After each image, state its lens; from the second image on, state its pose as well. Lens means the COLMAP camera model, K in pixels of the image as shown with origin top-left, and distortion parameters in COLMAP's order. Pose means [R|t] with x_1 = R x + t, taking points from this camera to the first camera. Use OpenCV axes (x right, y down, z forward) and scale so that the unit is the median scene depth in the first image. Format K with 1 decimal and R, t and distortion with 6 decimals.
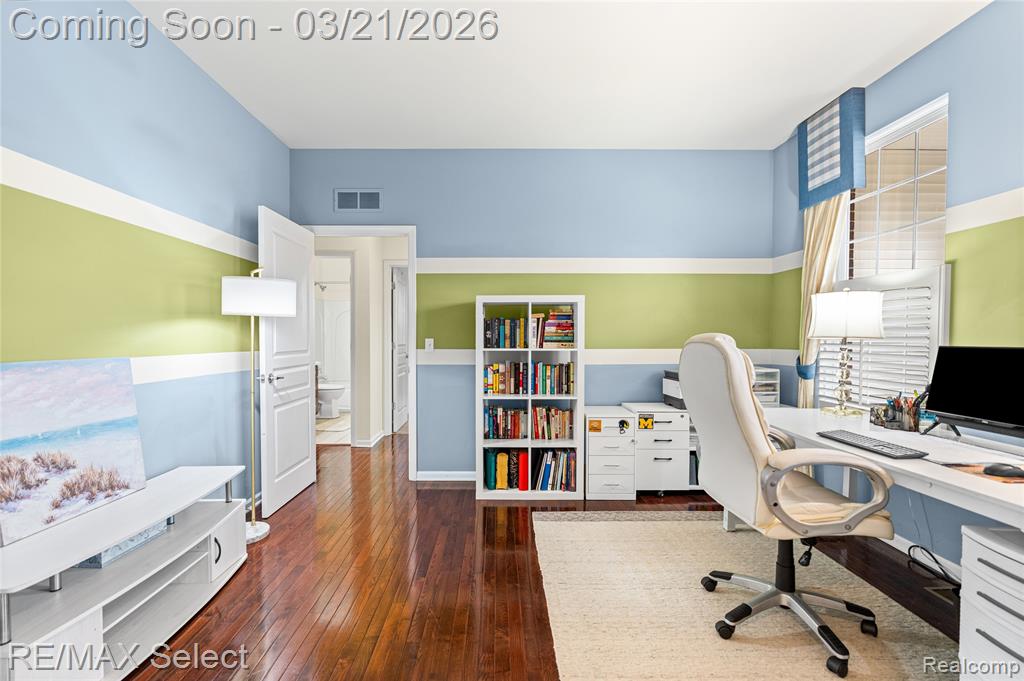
lens RADIAL K [[467.0, 0, 502.3], [0, 467.0, 351.5], [0, 0, 1]] dist [-0.011135, 0.005549]
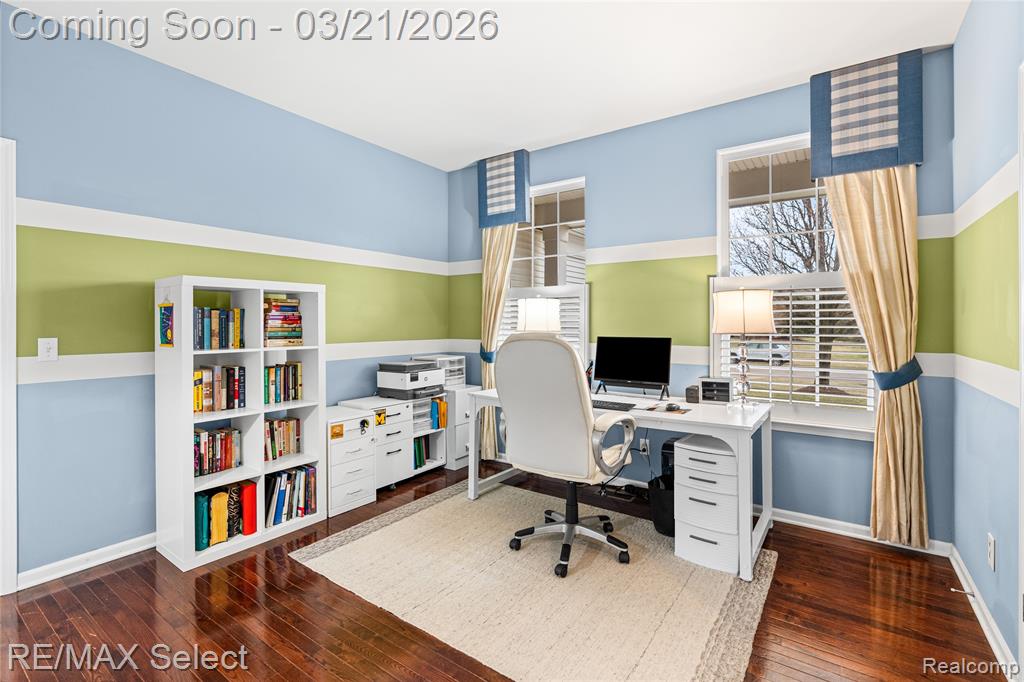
lens RADIAL K [[467.0, 0, 514.7], [0, 467.0, 325.1], [0, 0, 1]] dist [-0.011135, 0.005549]
pose [[0.577919, -0.004801, 0.816080, -0.326606], [0.026254, 0.999574, -0.012712, -0.023542], [-0.815672, 0.028771, 0.577799, 0.196451]]
